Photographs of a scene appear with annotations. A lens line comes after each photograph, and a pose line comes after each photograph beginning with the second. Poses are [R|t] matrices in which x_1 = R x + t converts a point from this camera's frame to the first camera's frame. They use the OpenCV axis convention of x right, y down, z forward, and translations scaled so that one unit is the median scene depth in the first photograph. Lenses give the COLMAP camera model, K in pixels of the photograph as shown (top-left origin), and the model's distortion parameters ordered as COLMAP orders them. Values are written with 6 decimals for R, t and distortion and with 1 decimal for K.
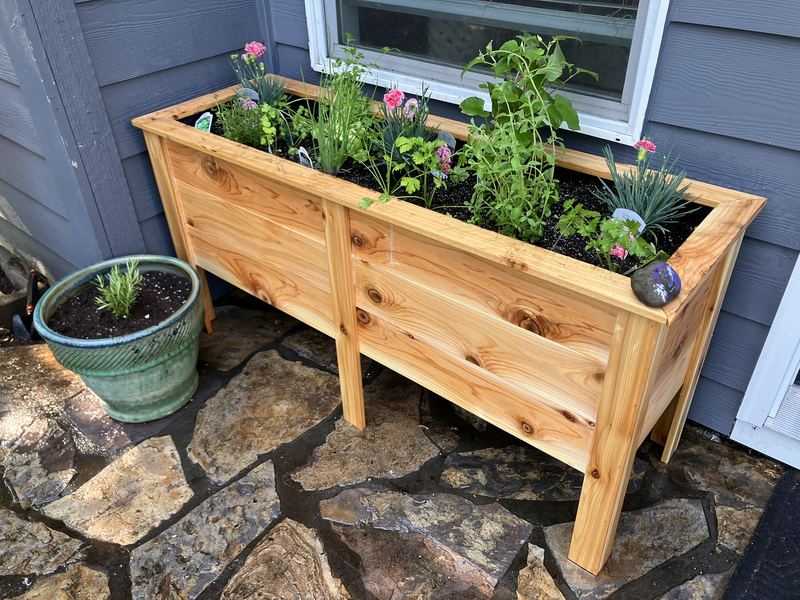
lens RADIAL K [[652.7, 0, 400.0], [0, 652.7, 300.0], [0, 0, 1]] dist [0.000696, 0.013128]
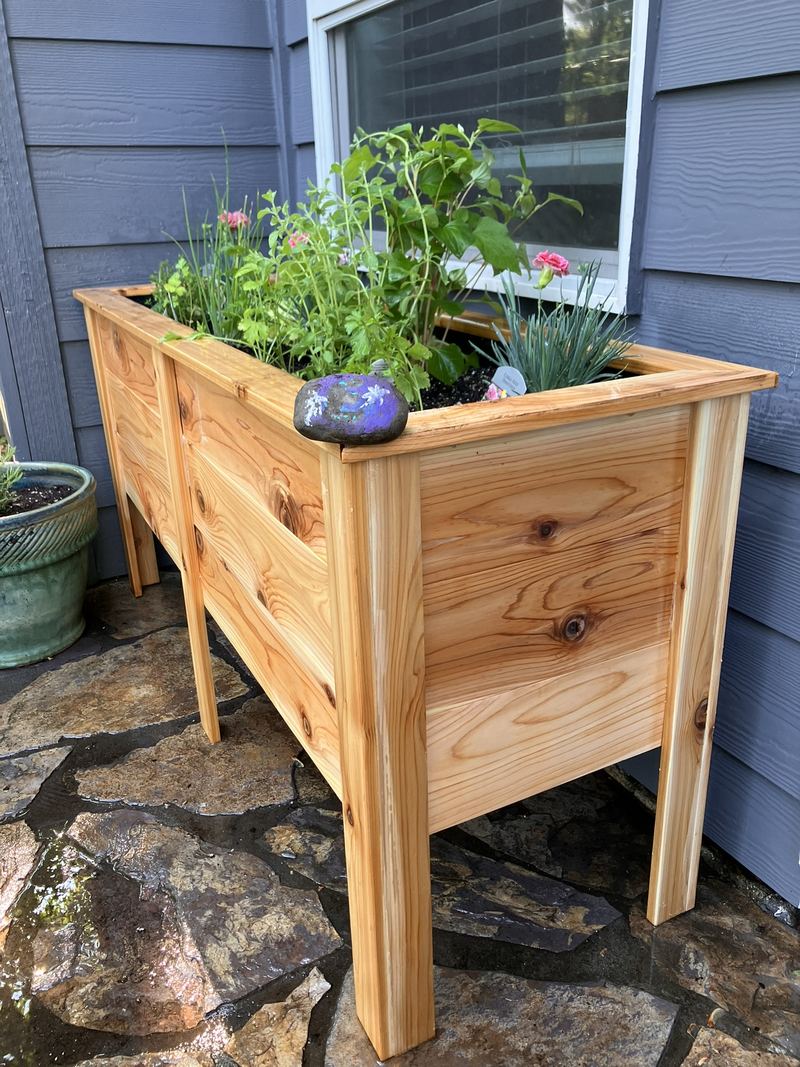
lens RADIAL K [[870.6, 0, 404.1], [0, 870.6, 528.9], [0, 0, 1]] dist [0.000696, 0.013128]
pose [[0.922705, 0.147943, -0.355989, 0.447057], [-0.227151, 0.954748, -0.191985, 0.135956], [0.311477, 0.258009, 0.914556, 0.243734]]
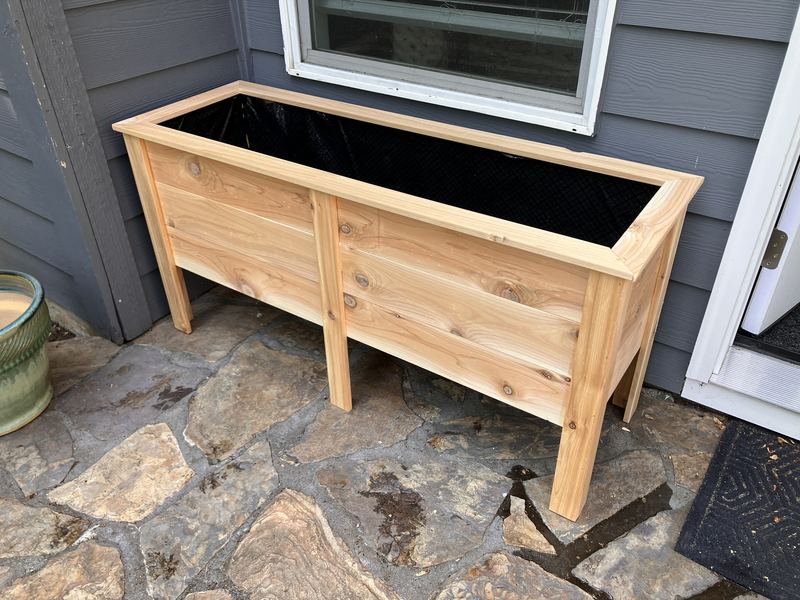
lens RADIAL K [[647.3, 0, 404.0], [0, 647.3, 304.4], [0, 0, 1]] dist [0.006435, 0.007984]
pose [[0.996223, -0.036946, 0.078581, -0.053211], [0.037844, 0.999234, -0.009964, 0.050377], [-0.078153, 0.012901, 0.996858, -0.077431]]
